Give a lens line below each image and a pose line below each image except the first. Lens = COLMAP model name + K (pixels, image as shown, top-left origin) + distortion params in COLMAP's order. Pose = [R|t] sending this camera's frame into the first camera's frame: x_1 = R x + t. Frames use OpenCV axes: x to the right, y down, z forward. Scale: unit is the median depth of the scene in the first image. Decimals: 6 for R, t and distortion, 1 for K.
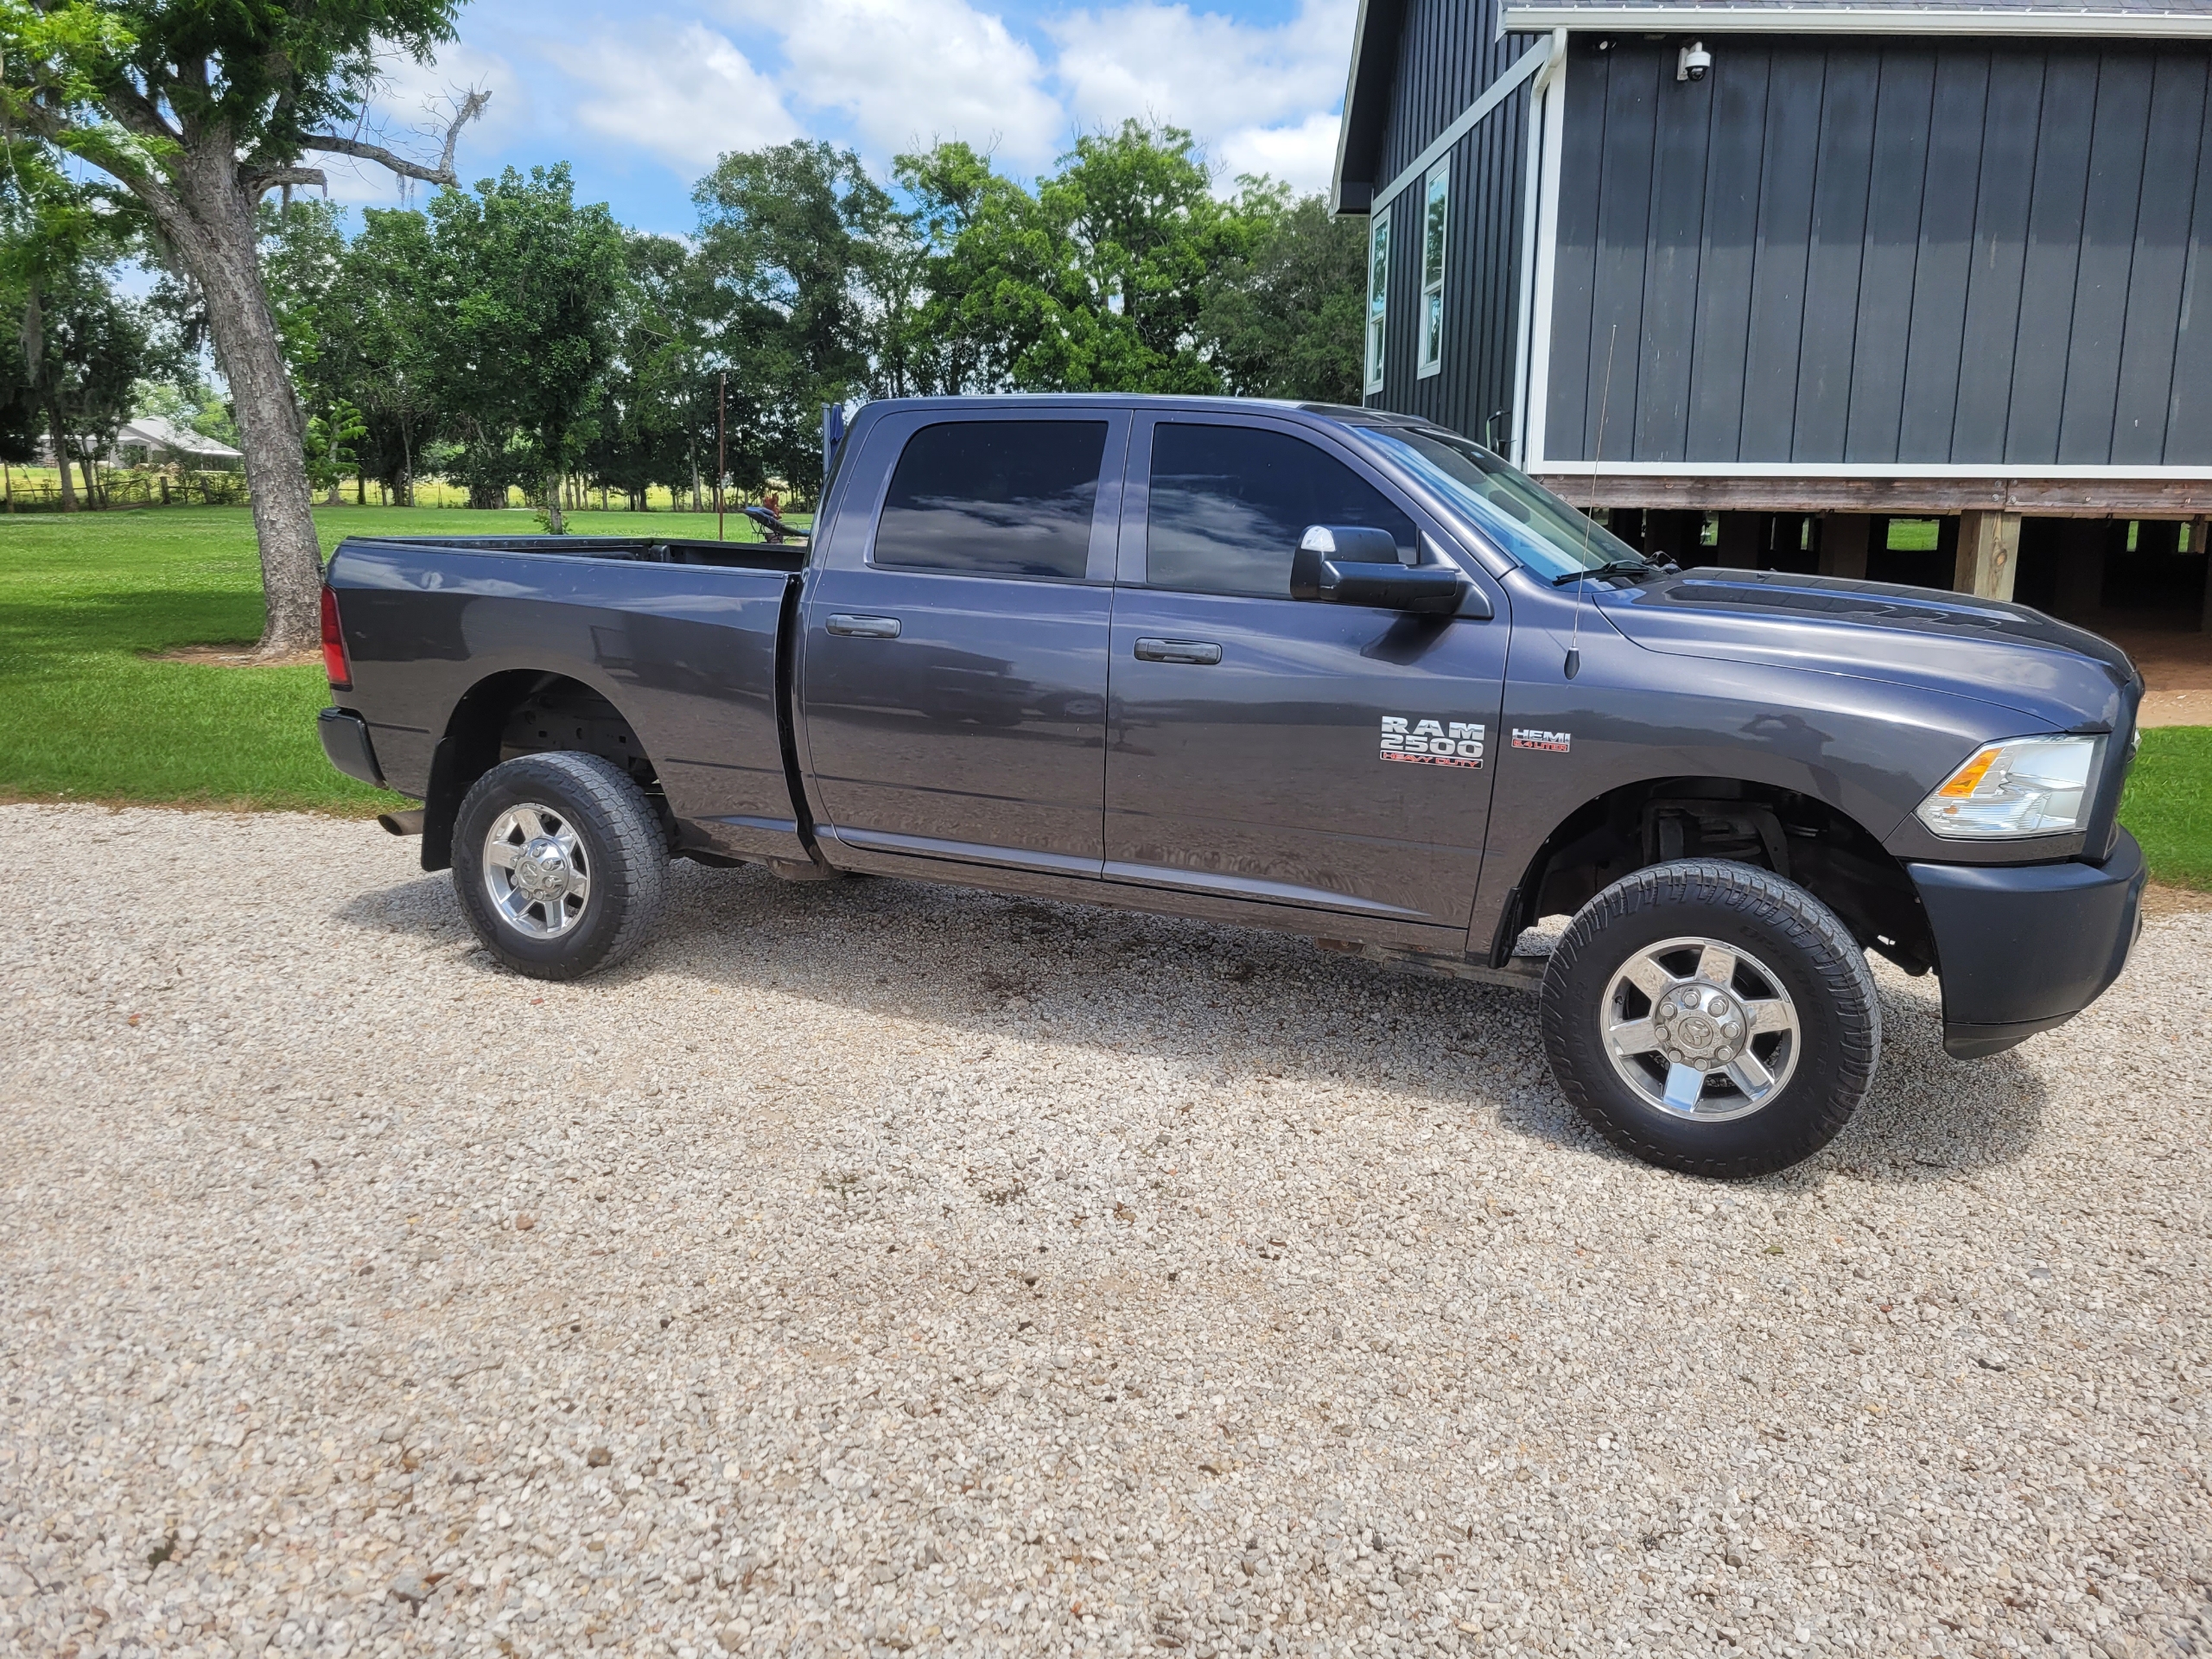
lens RADIAL K [[1721.2, 0, 1112.4], [0, 1721.2, 817.5], [0, 0, 1]] dist [0.045677, -0.037548]
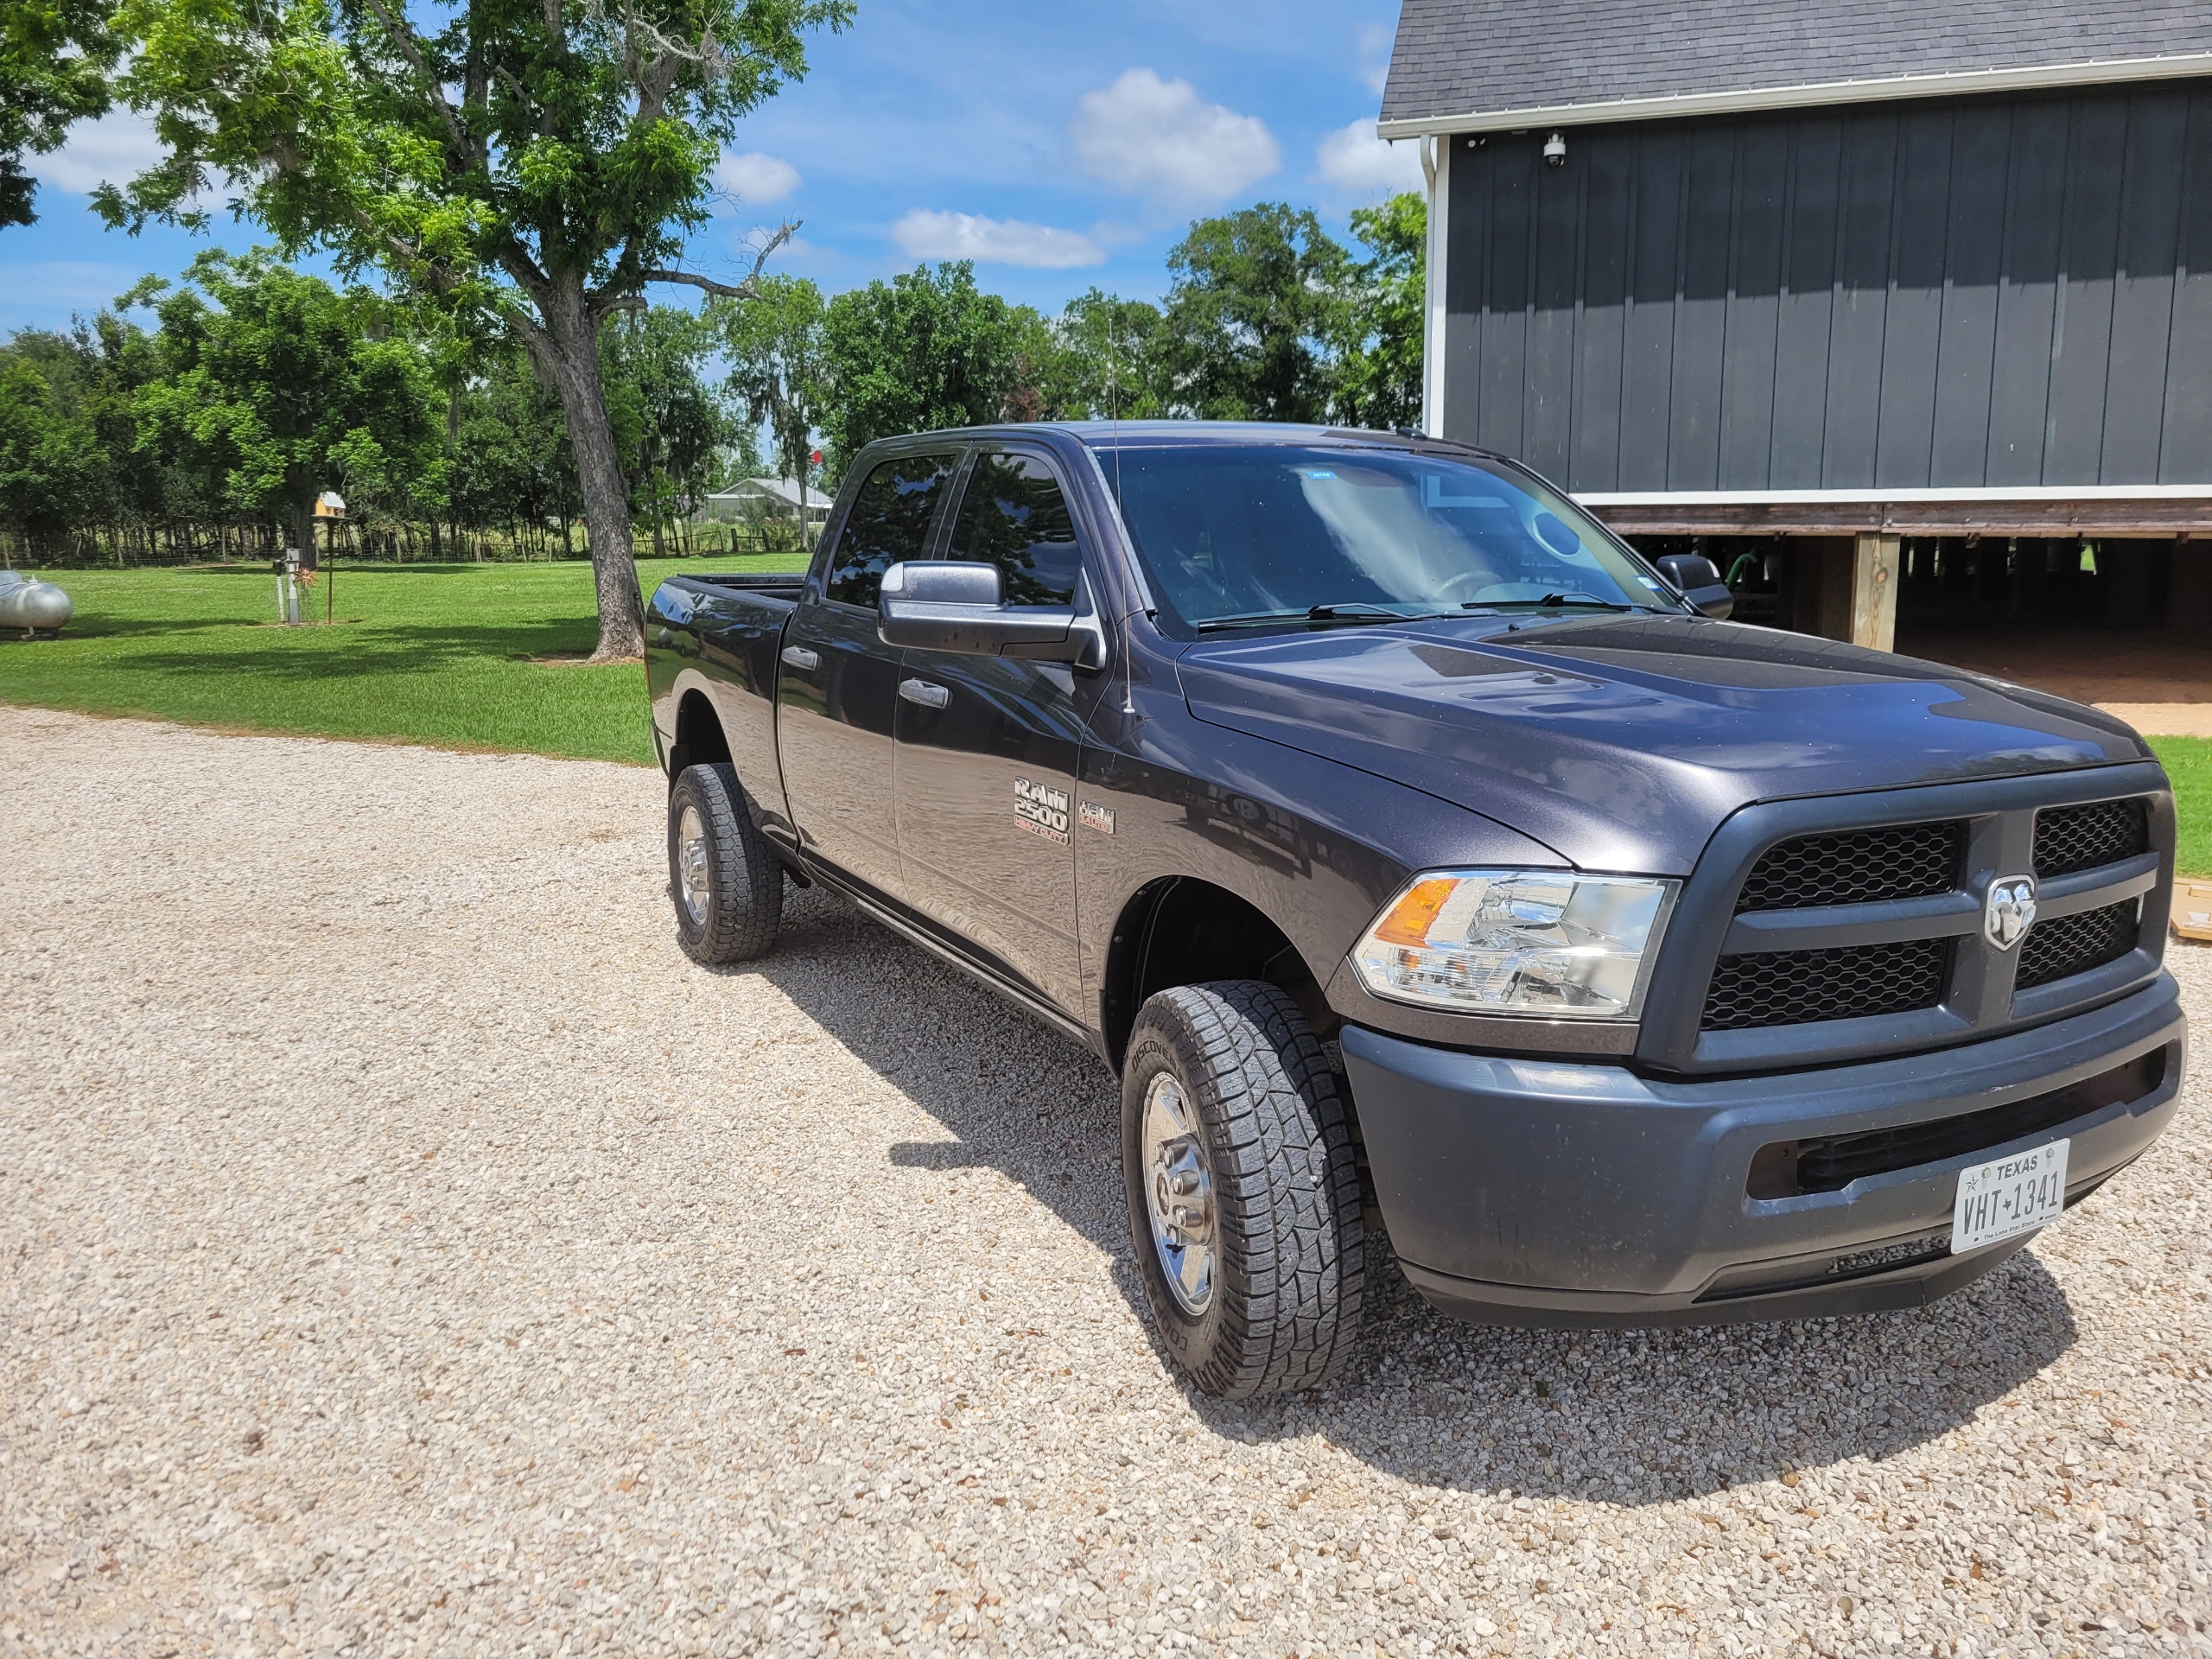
lens RADIAL K [[1721.2, 0, 1033.8], [0, 1721.2, 794.1], [0, 0, 1]] dist [0.045677, -0.037548]
pose [[0.938593, 0.038334, -0.342889, 0.205602], [-0.050612, 0.998355, -0.026926, 0.020274], [0.341293, 0.042627, 0.938990, -0.089574]]
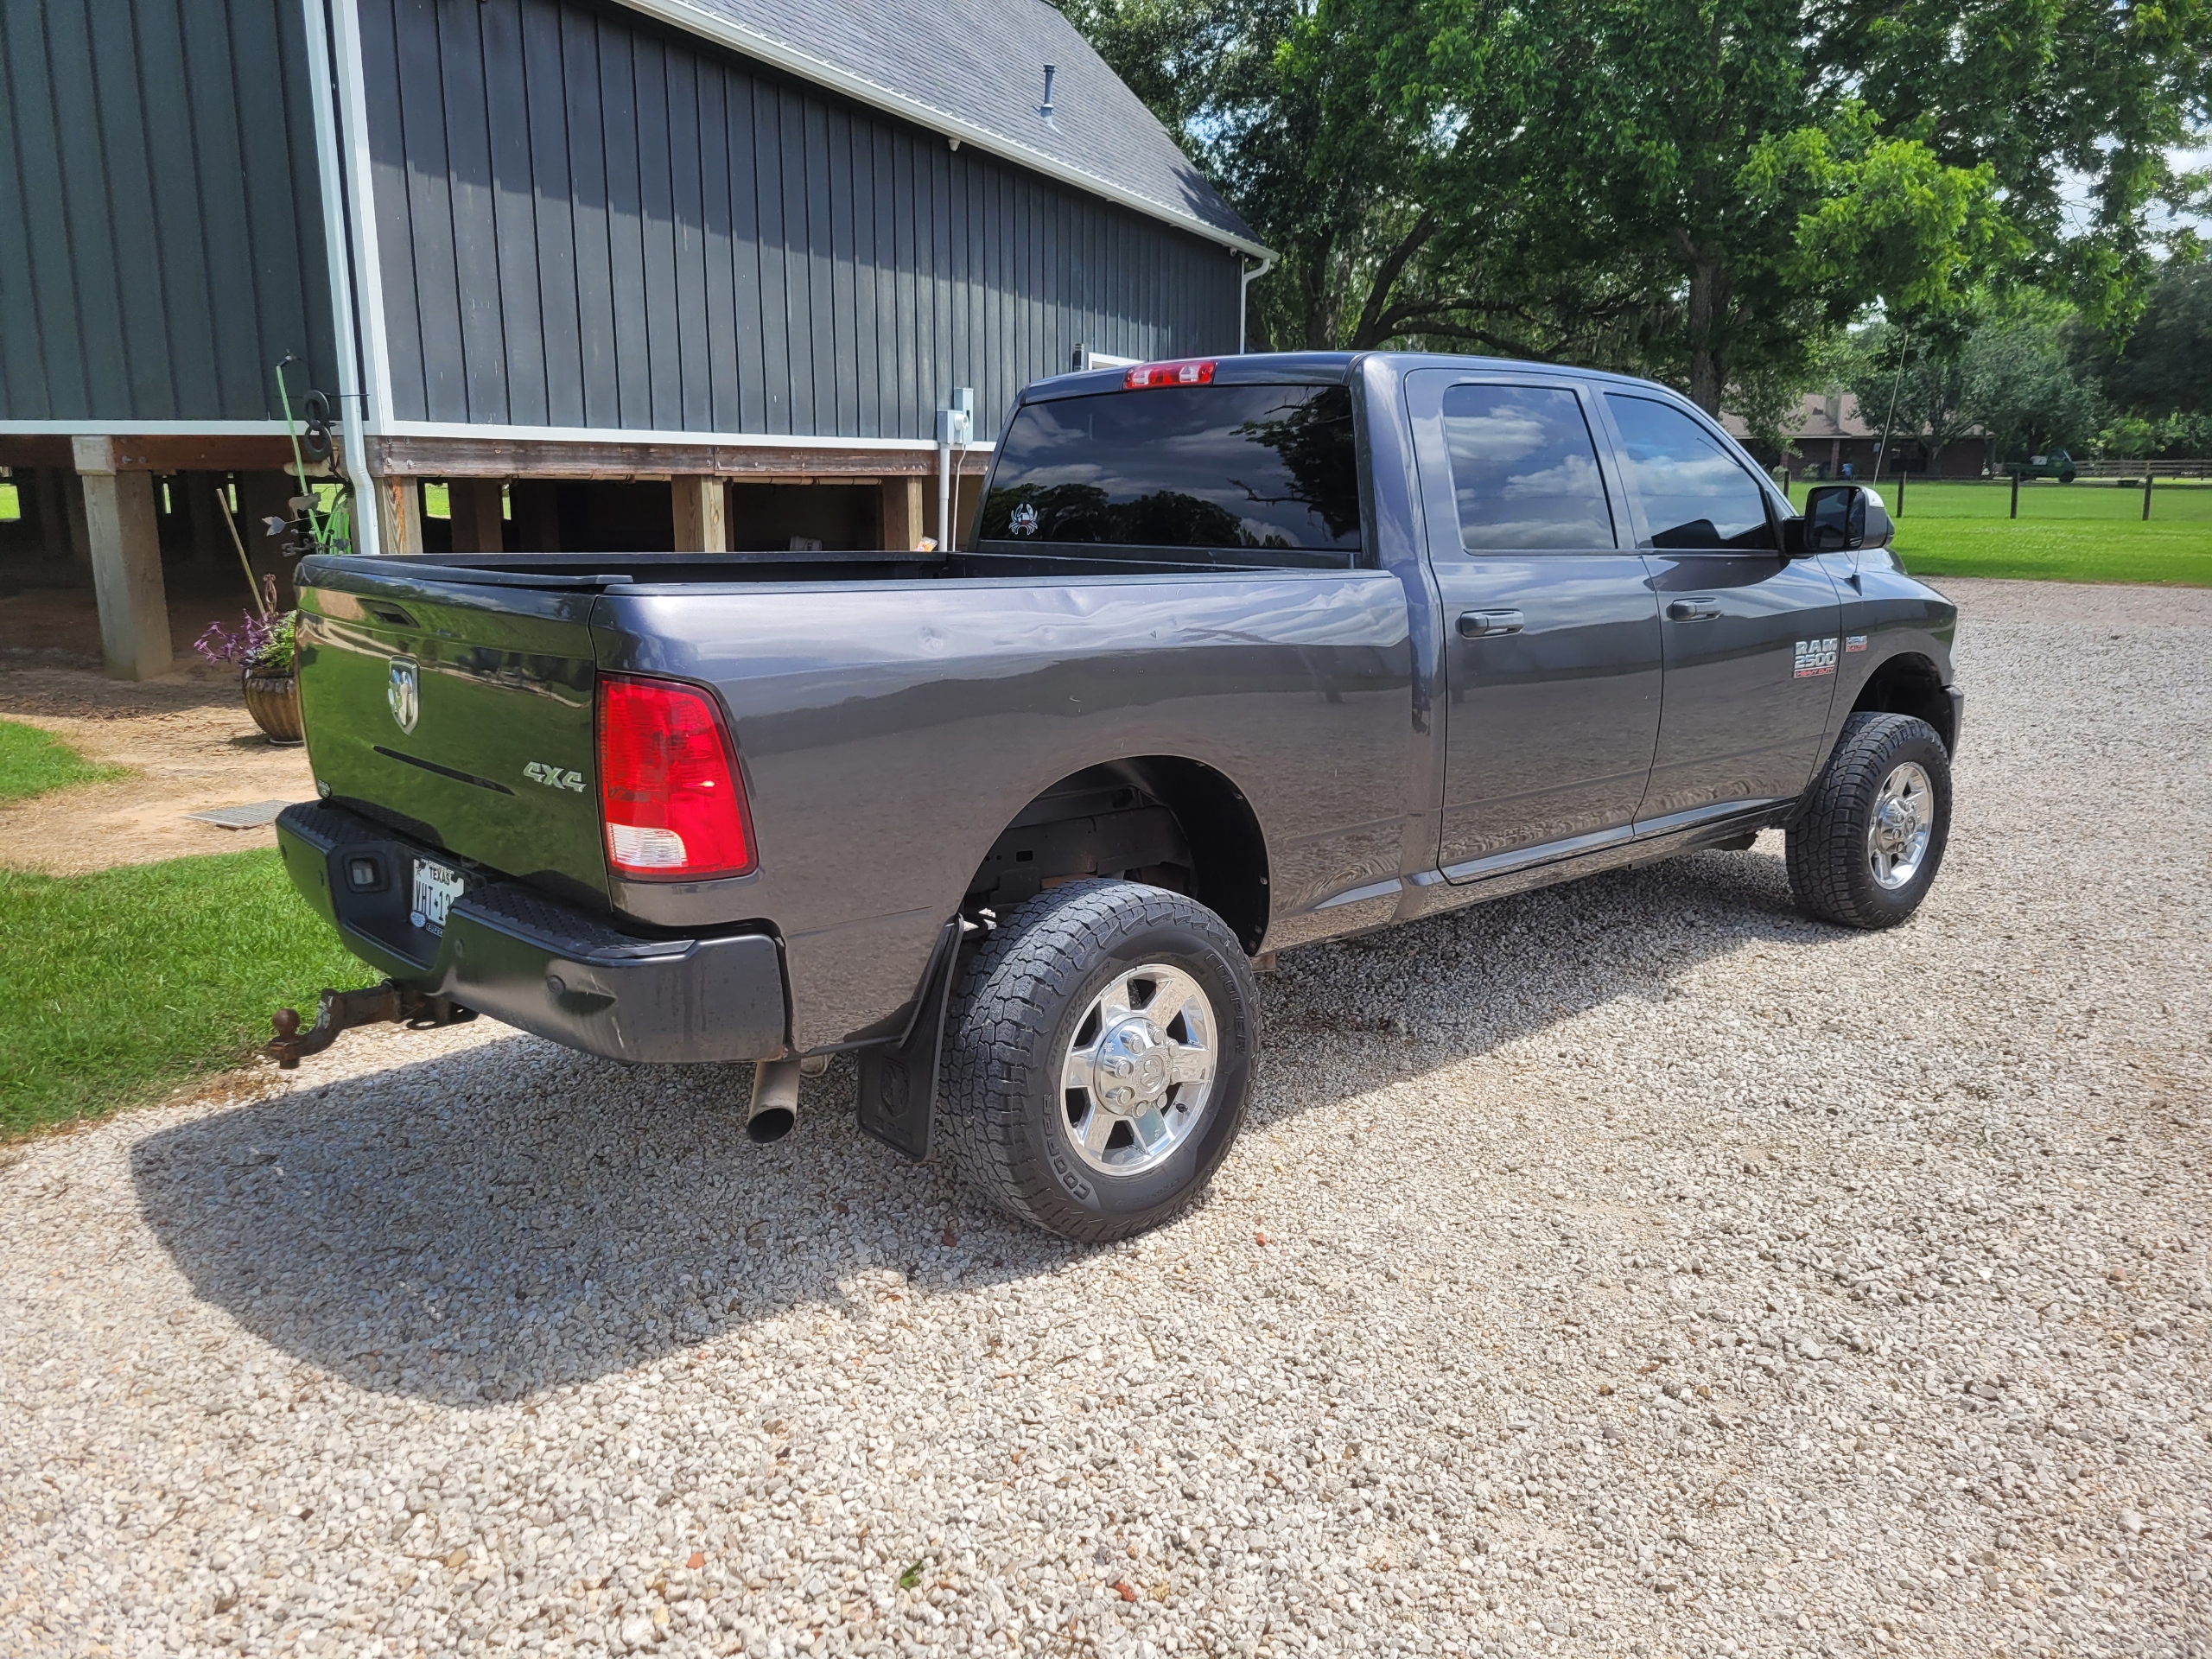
lens RADIAL K [[1721.2, 0, 1103.5], [0, 1721.2, 846.1], [0, 0, 1]] dist [0.045677, -0.037548]
pose [[0.355363, -0.210562, 0.910704, -0.232286], [0.176098, 0.971932, 0.156003, -0.039038], [-0.917990, 0.104935, 0.382468, 0.196565]]
